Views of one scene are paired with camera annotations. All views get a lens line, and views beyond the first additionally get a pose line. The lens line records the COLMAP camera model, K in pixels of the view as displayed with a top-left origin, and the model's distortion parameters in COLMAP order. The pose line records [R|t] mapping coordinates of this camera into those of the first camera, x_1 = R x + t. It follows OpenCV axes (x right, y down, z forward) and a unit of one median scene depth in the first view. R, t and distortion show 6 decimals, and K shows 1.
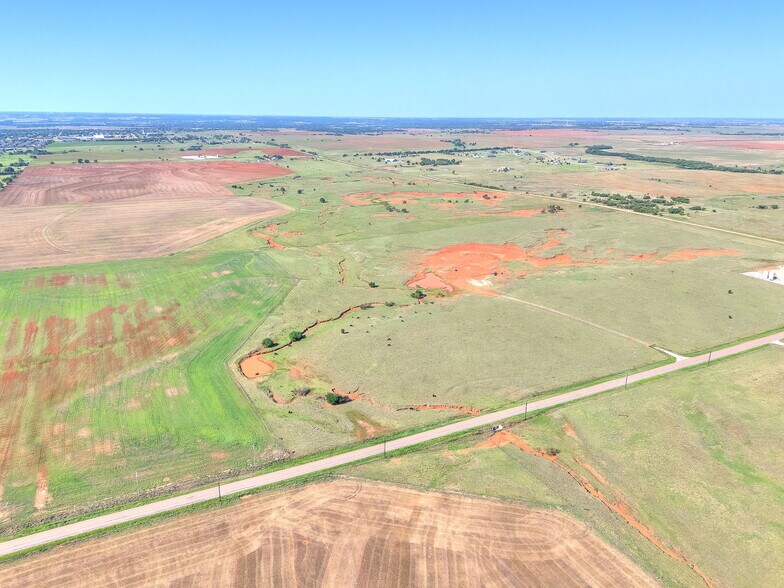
lens RADIAL K [[574.5, 0, 392.7], [0, 574.5, 289.7], [0, 0, 1]] dist [0.074370, -0.065245]
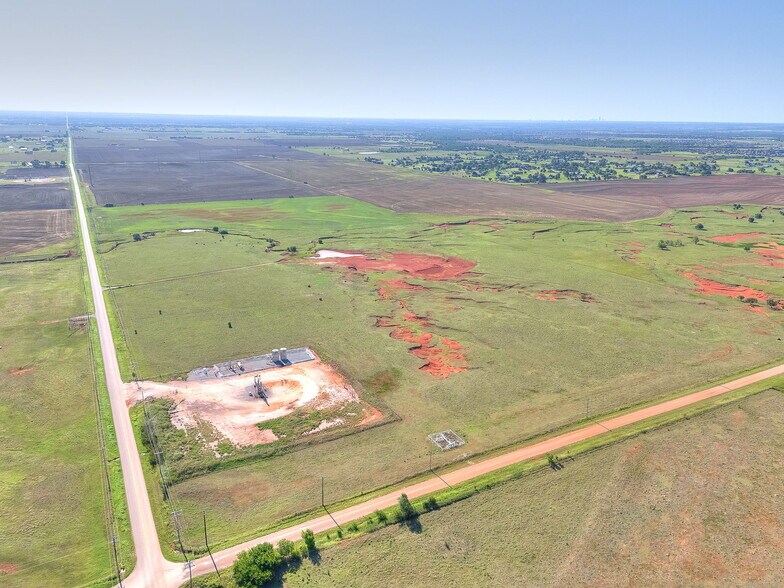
lens RADIAL K [[574.5, 0, 391.2], [0, 574.5, 294.6], [0, 0, 1]] dist [0.074370, -0.065245]
pose [[0.019578, 0.289144, -0.957085, 1.089580], [-0.307882, 0.912494, 0.269374, -0.260594], [0.951223, 0.289396, 0.106887, 0.909416]]
